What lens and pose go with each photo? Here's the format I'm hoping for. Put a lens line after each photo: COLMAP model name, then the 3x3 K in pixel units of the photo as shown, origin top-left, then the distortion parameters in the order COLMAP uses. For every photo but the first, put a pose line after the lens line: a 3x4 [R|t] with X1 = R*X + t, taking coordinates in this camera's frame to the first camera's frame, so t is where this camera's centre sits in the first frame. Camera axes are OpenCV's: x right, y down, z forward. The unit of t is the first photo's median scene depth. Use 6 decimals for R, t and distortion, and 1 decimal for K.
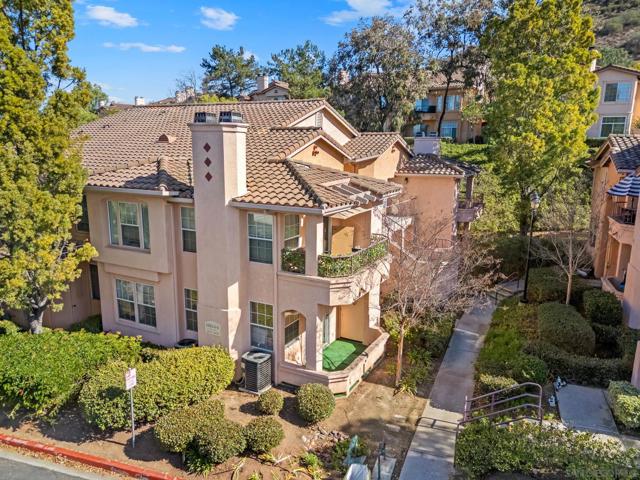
lens RADIAL K [[470.2, 0, 320.0], [0, 470.2, 240.5], [0, 0, 1]] dist [0.001763, 0.007569]
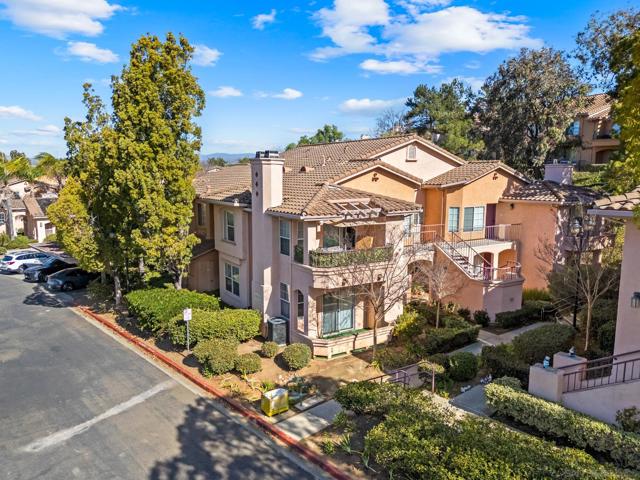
lens RADIAL K [[470.2, 0, 320.4], [0, 470.2, 239.3], [0, 0, 1]] dist [0.001763, 0.007569]
pose [[0.870160, 0.056869, -0.489477, 0.663552], [-0.089012, 0.995118, -0.042622, 0.052321], [0.484664, 0.080657, 0.870974, -0.188588]]
